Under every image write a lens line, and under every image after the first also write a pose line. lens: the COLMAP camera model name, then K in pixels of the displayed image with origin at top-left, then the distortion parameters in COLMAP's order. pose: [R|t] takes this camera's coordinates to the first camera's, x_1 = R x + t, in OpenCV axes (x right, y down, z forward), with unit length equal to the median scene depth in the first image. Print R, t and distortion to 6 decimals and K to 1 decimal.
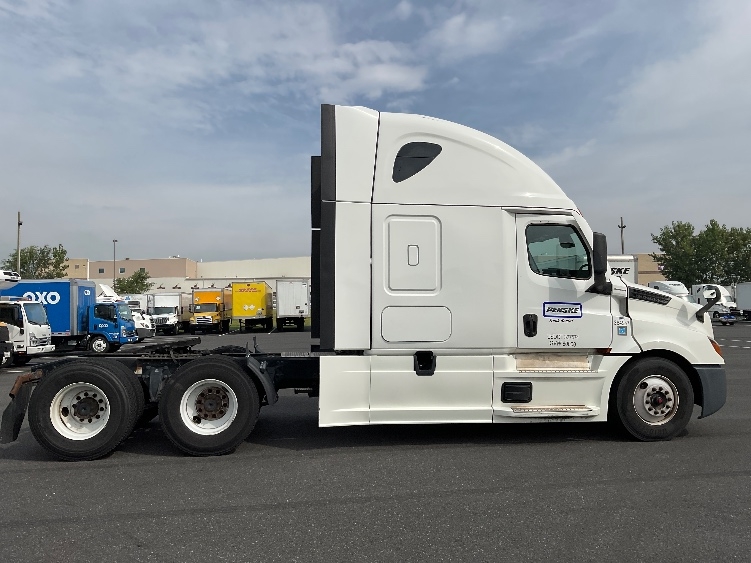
lens RADIAL K [[620.6, 0, 384.6], [0, 620.6, 277.7], [0, 0, 1]] dist [0.052862, -0.080463]
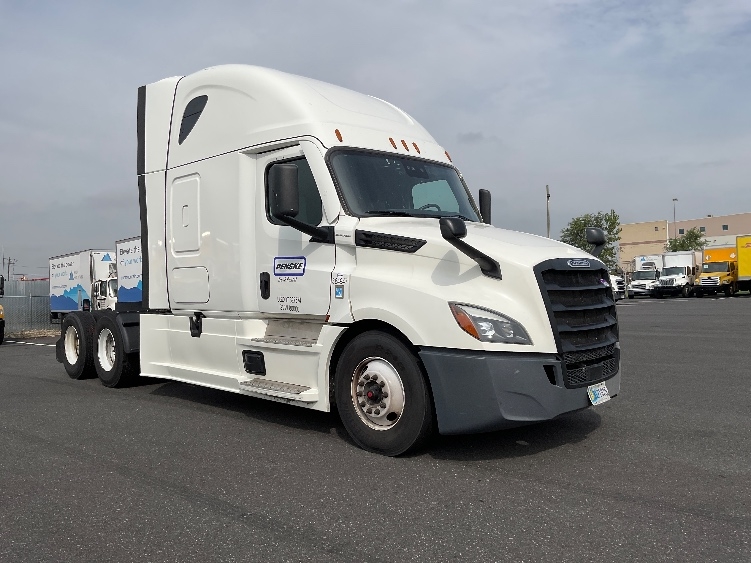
lens RADIAL K [[620.6, 0, 385.0], [0, 620.6, 267.9], [0, 0, 1]] dist [0.052862, -0.080463]
pose [[0.618538, -0.027158, -0.785286, 0.981931], [0.062701, 0.997921, 0.014876, 0.049809], [0.783249, -0.058440, 0.618955, 0.598989]]
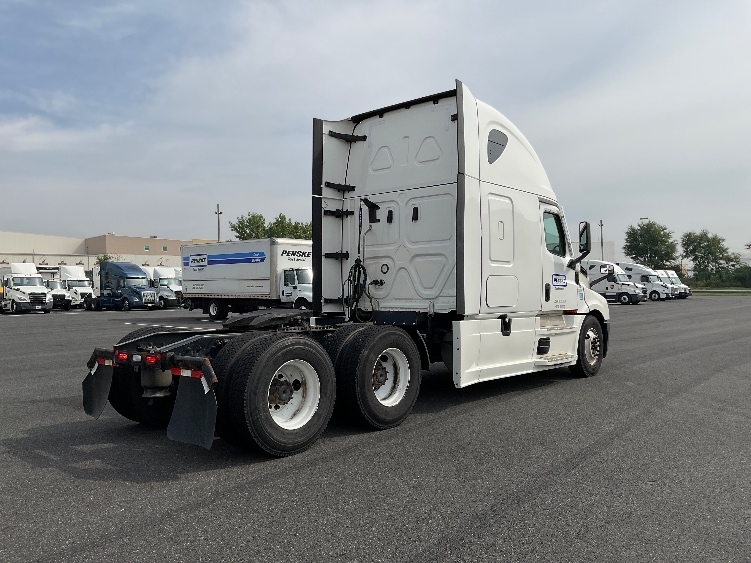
lens RADIAL K [[620.6, 0, 374.7], [0, 620.6, 280.3], [0, 0, 1]] dist [0.052862, -0.080463]
pose [[0.764223, 0.009053, 0.644888, -0.824999], [-0.027453, 0.999452, 0.018502, 0.037969], [-0.644367, -0.031844, 0.764053, 0.265325]]
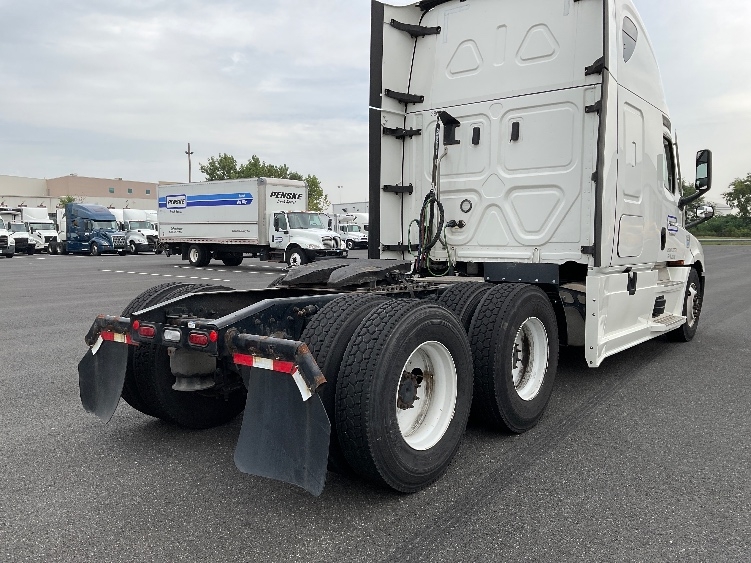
lens RADIAL K [[620.6, 0, 371.1], [0, 620.6, 285.7], [0, 0, 1]] dist [0.052862, -0.080463]
pose [[0.735659, -0.047243, 0.675703, -0.770243], [-0.037813, 0.993145, 0.110606, 0.056033], [-0.676296, -0.106919, 0.728829, 0.555417]]
